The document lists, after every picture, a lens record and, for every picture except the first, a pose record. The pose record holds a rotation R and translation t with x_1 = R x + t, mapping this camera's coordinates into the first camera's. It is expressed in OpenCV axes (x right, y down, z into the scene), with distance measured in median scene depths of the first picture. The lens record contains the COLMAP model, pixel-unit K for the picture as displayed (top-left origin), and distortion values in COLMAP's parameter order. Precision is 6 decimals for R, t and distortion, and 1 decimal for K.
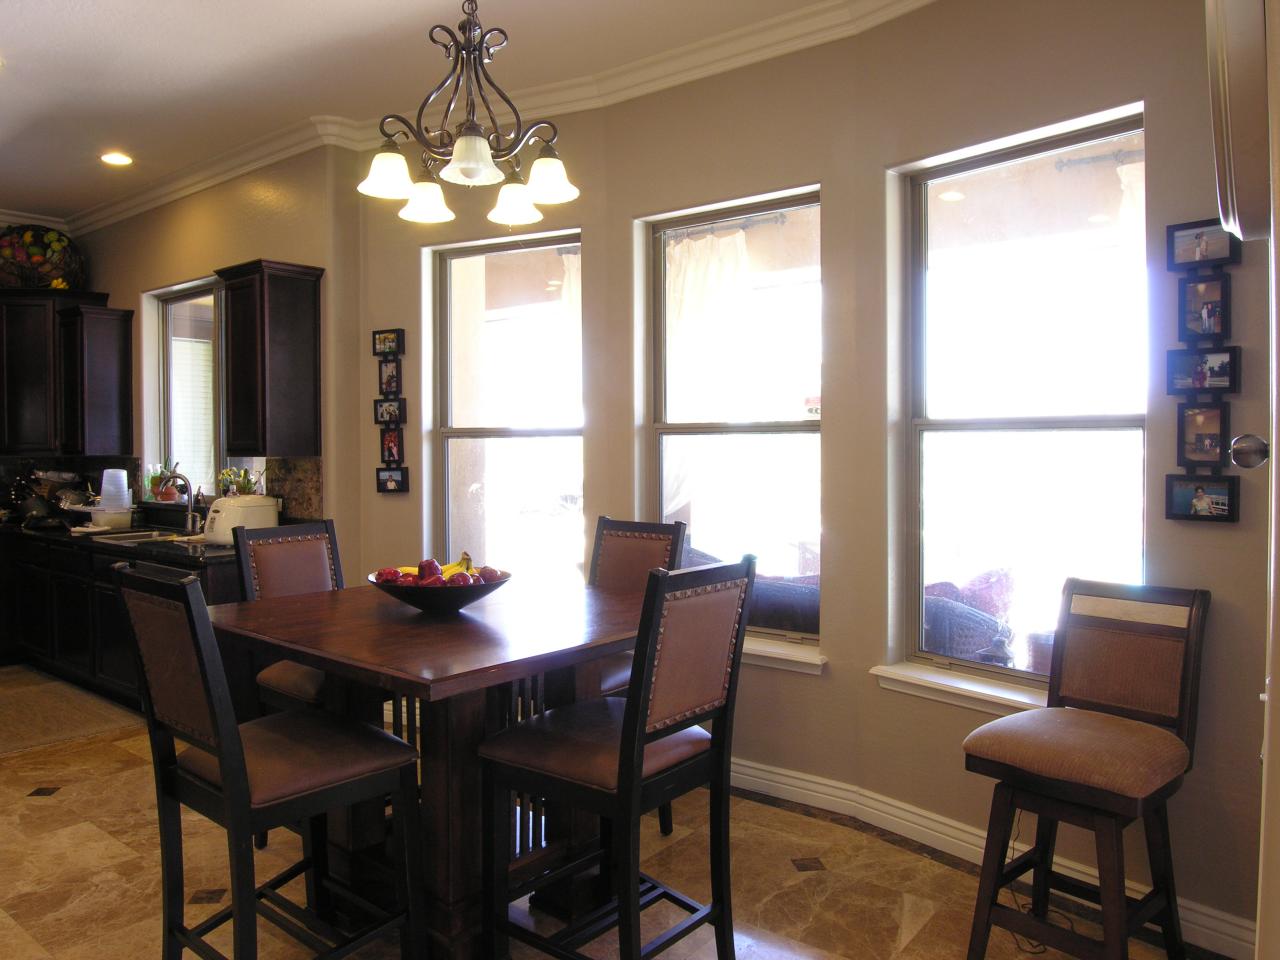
lens RADIAL K [[931.6, 0, 633.6], [0, 931.6, 461.9], [0, 0, 1]] dist [-0.054623, -0.002019]
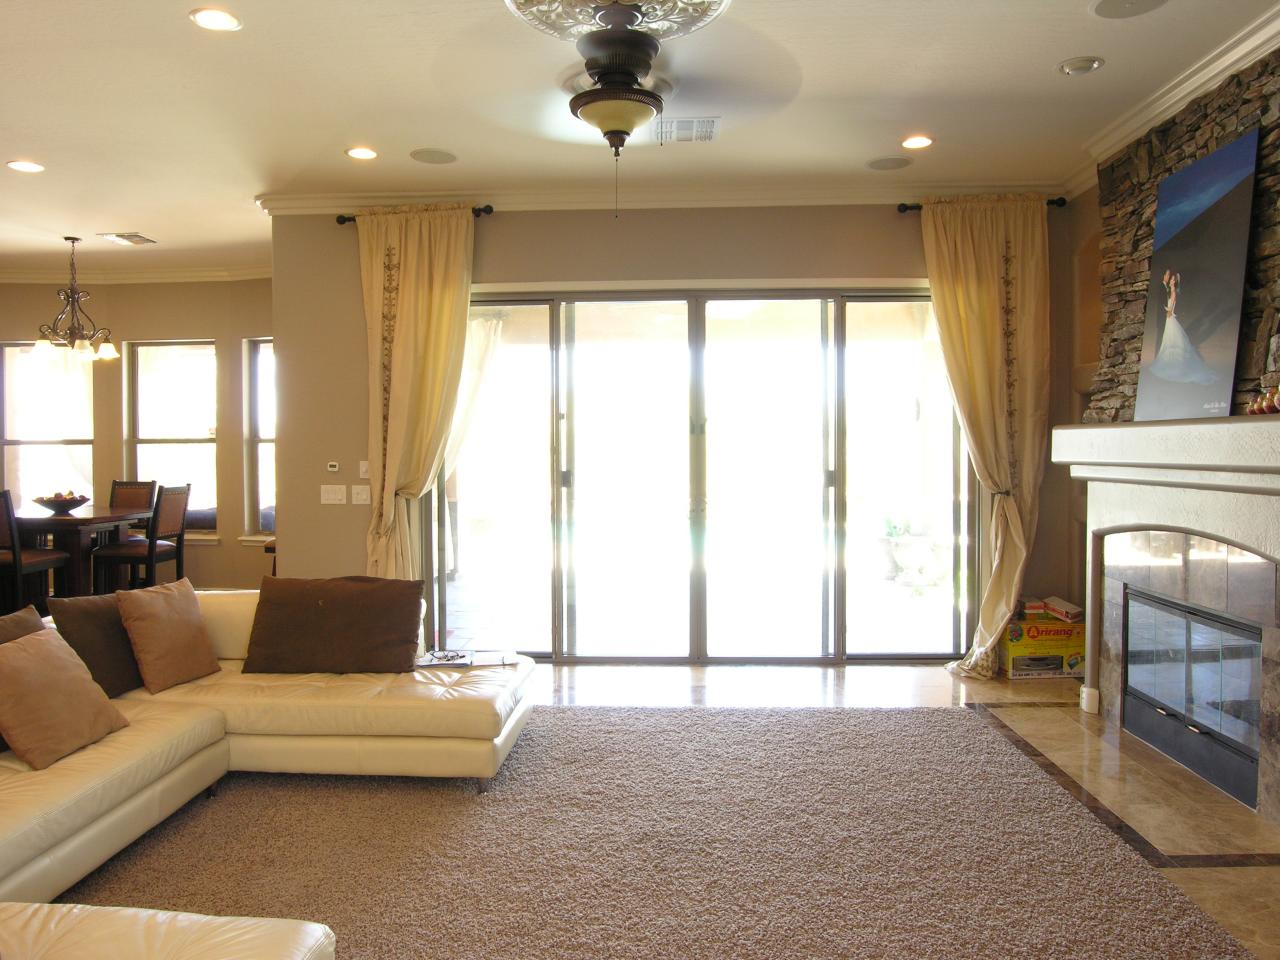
lens RADIAL K [[931.6, 0, 633.6], [0, 931.6, 461.9], [0, 0, 1]] dist [-0.054623, -0.002019]
pose [[0.821019, -0.008497, 0.570838, -0.255134], [0.010639, 0.999943, -0.000417, 0.026978], [-0.570802, 0.006416, 0.821063, -1.482184]]
